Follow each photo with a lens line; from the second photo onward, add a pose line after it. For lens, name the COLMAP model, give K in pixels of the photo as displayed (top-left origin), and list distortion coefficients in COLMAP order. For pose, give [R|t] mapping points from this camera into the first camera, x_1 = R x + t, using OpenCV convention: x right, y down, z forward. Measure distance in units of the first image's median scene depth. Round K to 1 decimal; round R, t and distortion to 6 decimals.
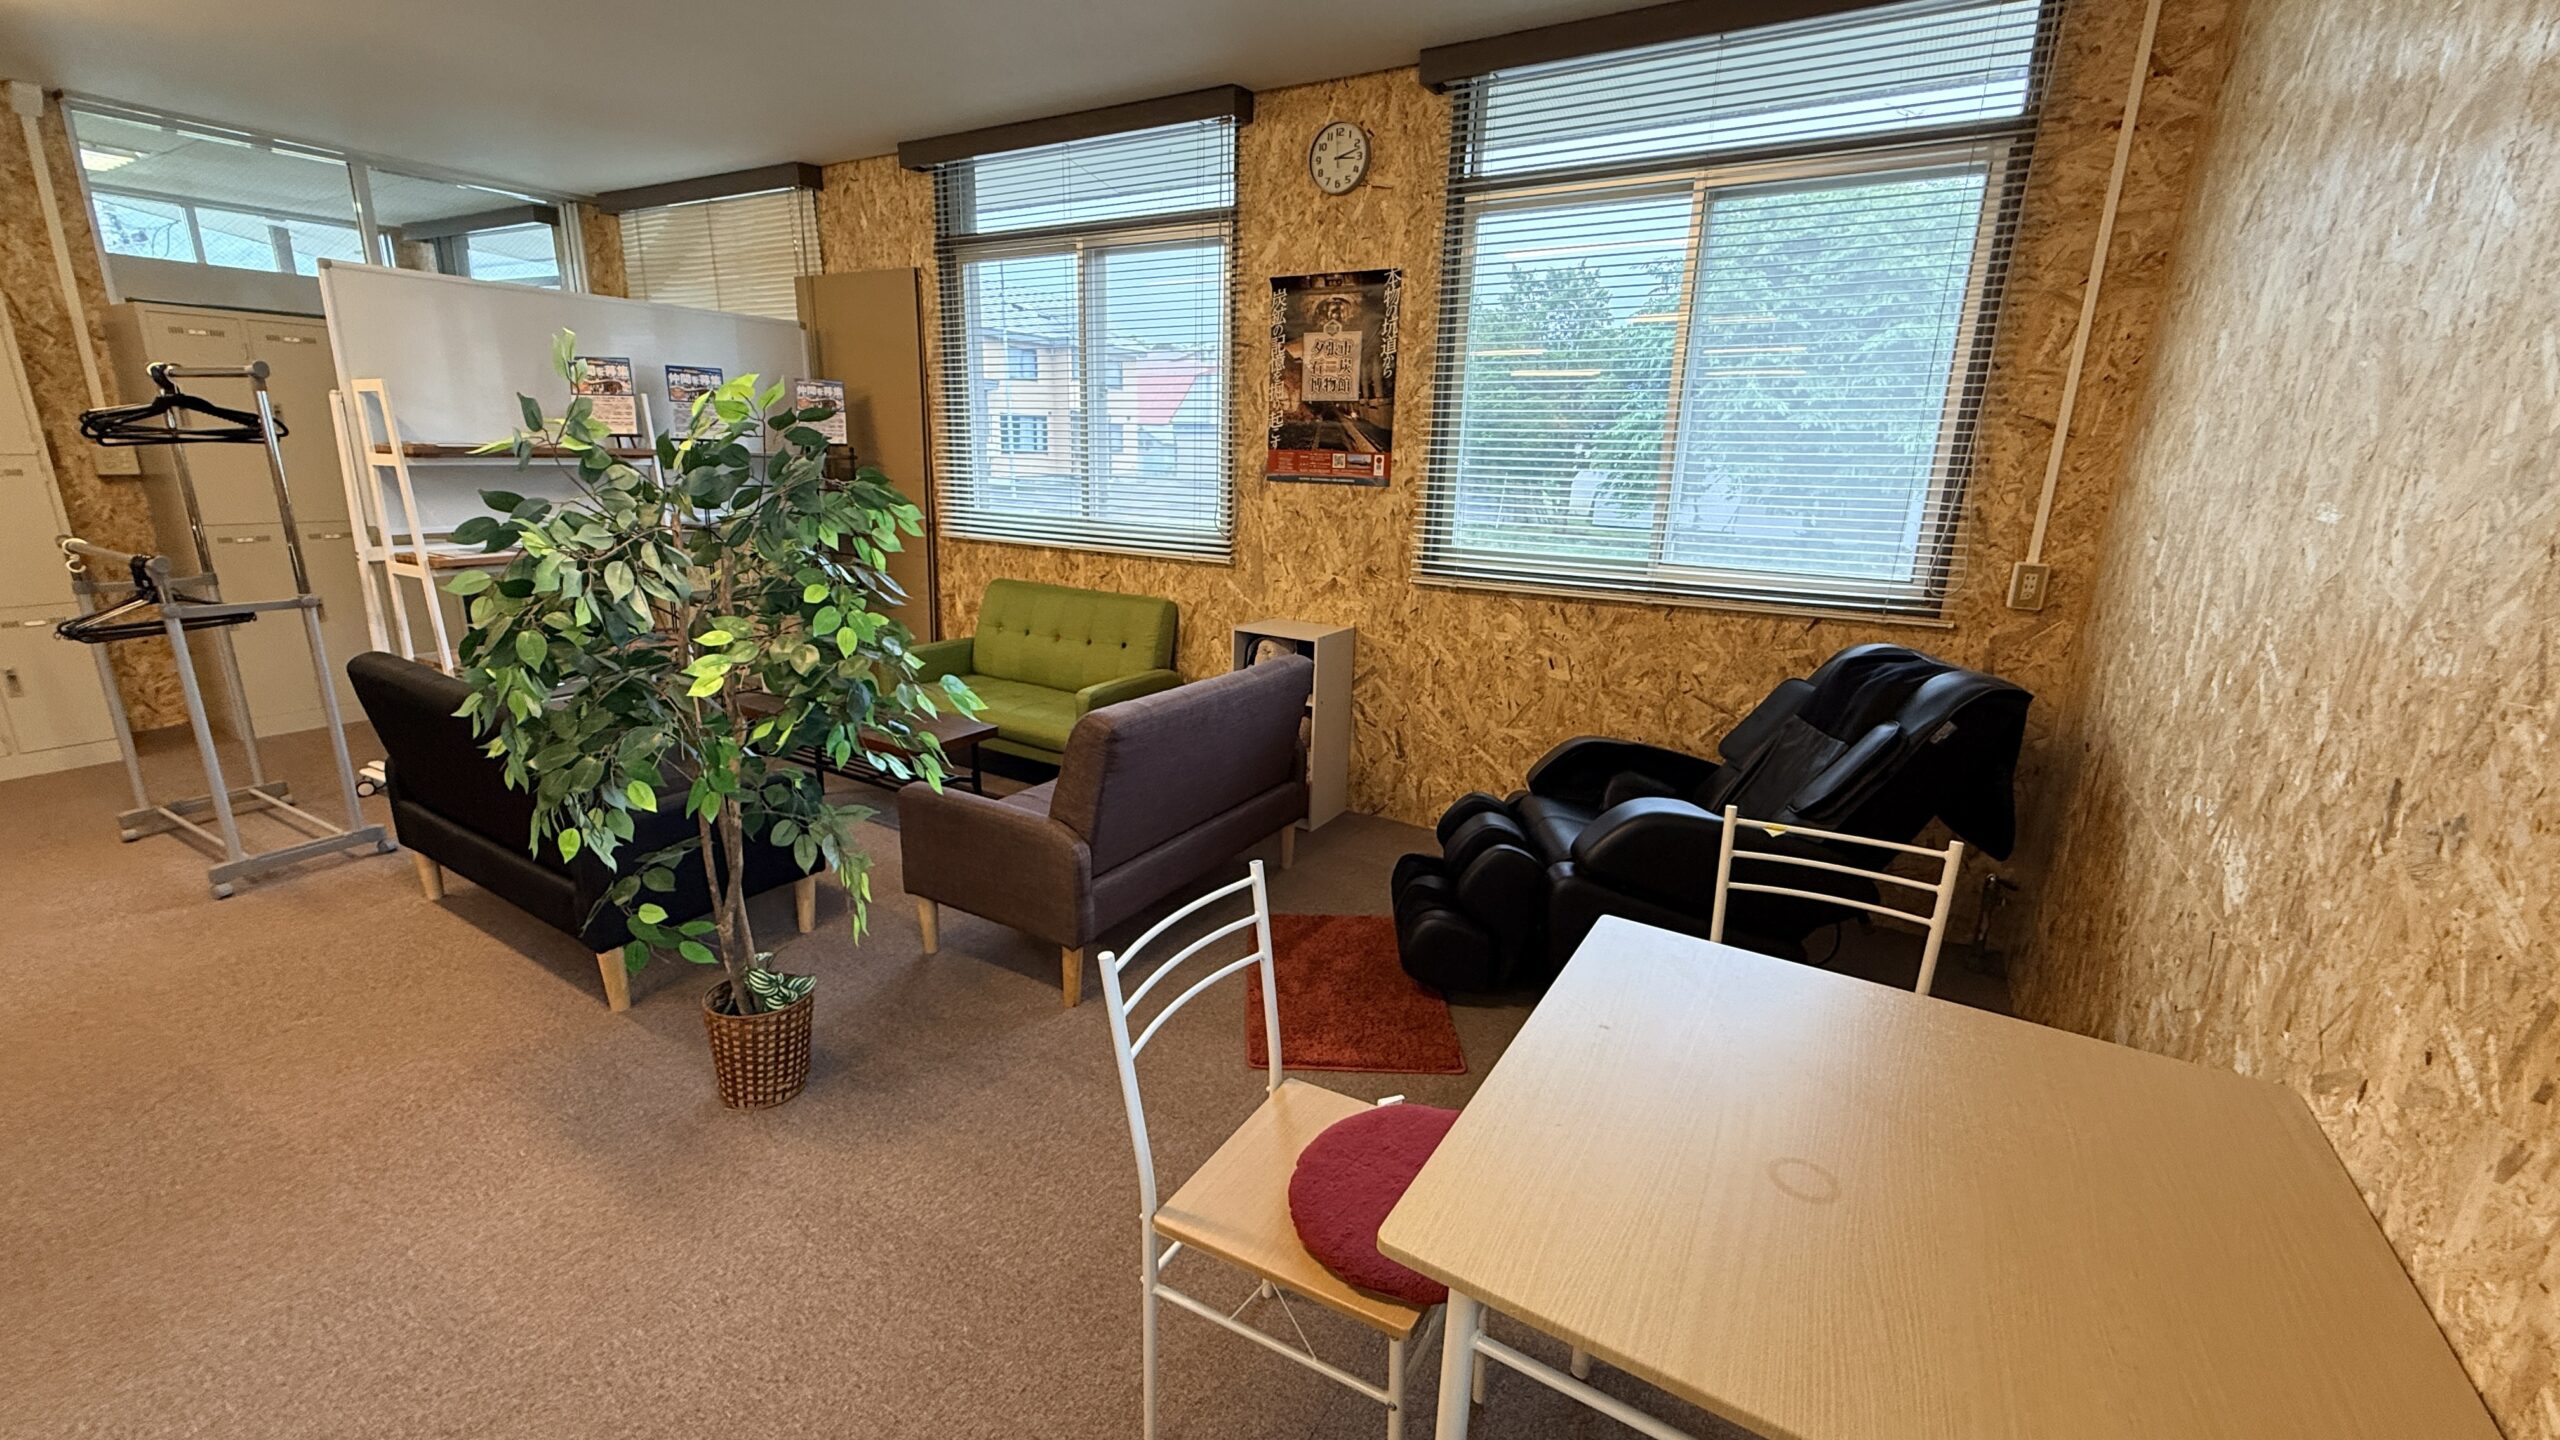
lens RADIAL K [[1022.9, 0, 1279.1], [0, 1022.9, 723.5], [0, 0, 1]] dist [-0.002999, -0.000167]
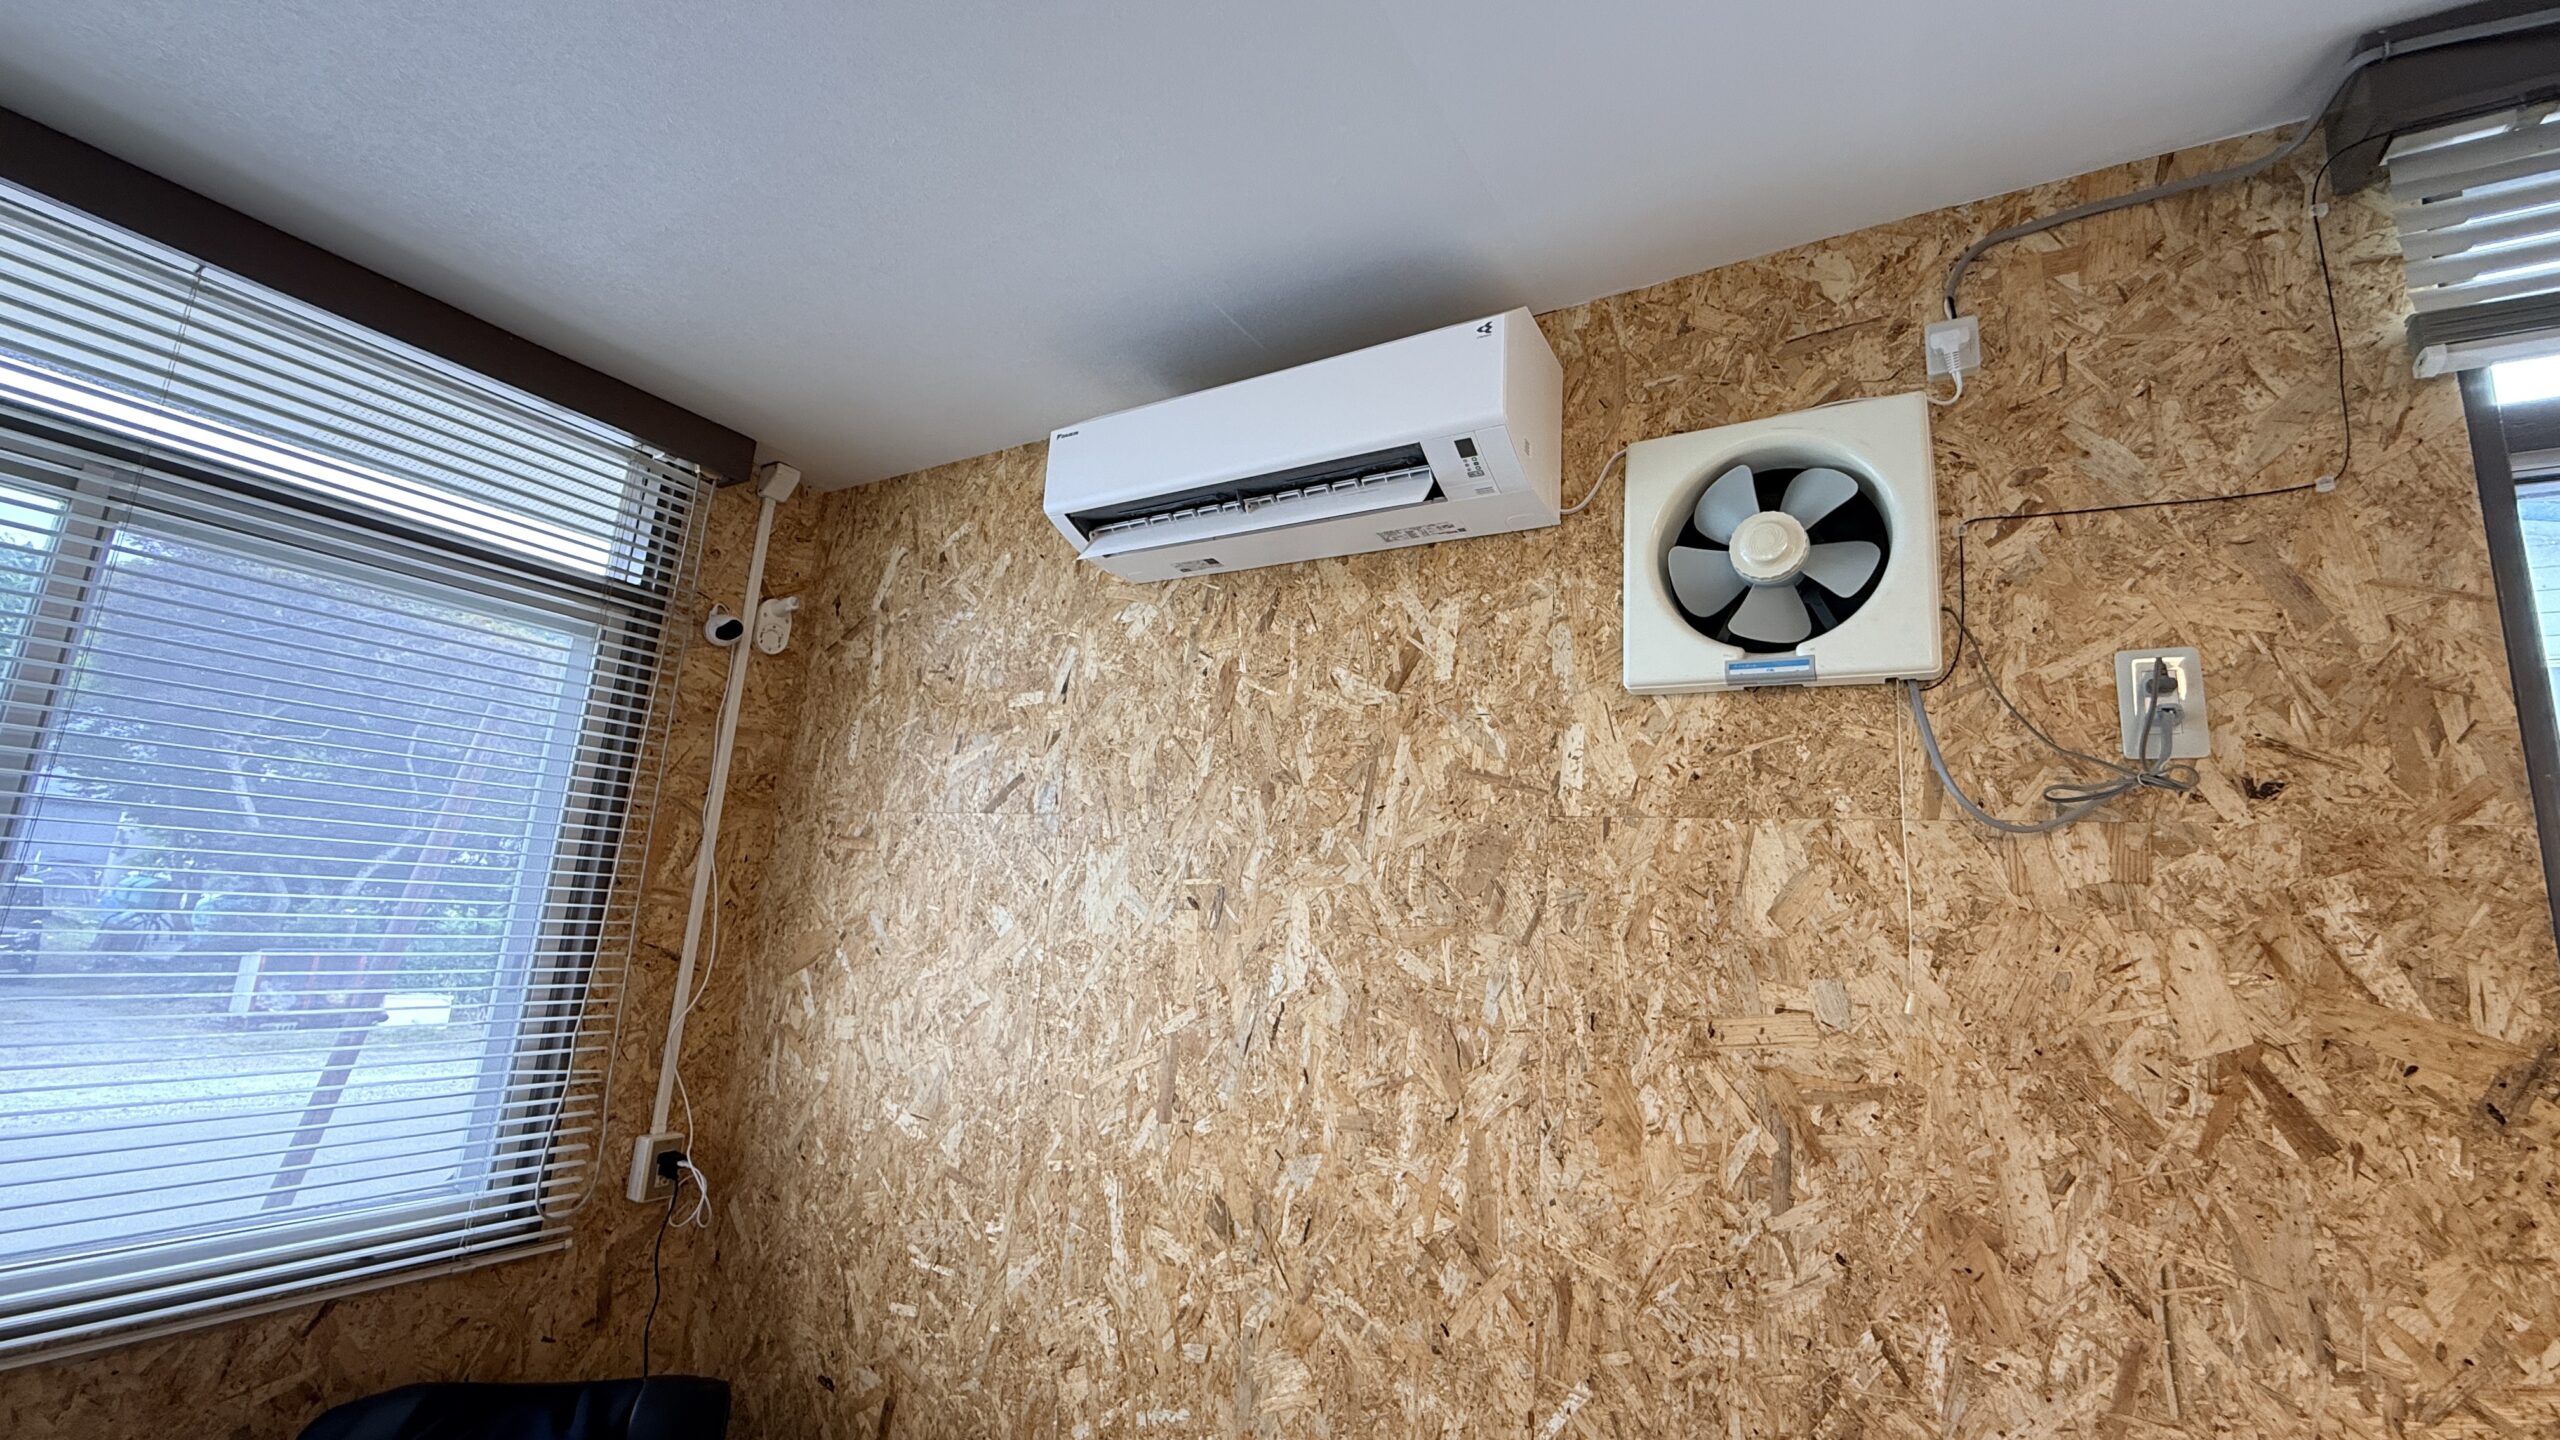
lens RADIAL K [[1022.9, 0, 1281.1], [0, 1022.9, 719.1], [0, 0, 1]] dist [-0.002999, -0.000167]
pose [[0.007105, 0.167867, 0.985784, -0.069635], [0.190317, 0.967563, -0.166136, -0.250355], [-0.981697, 0.188792, -0.025074, 0.518387]]
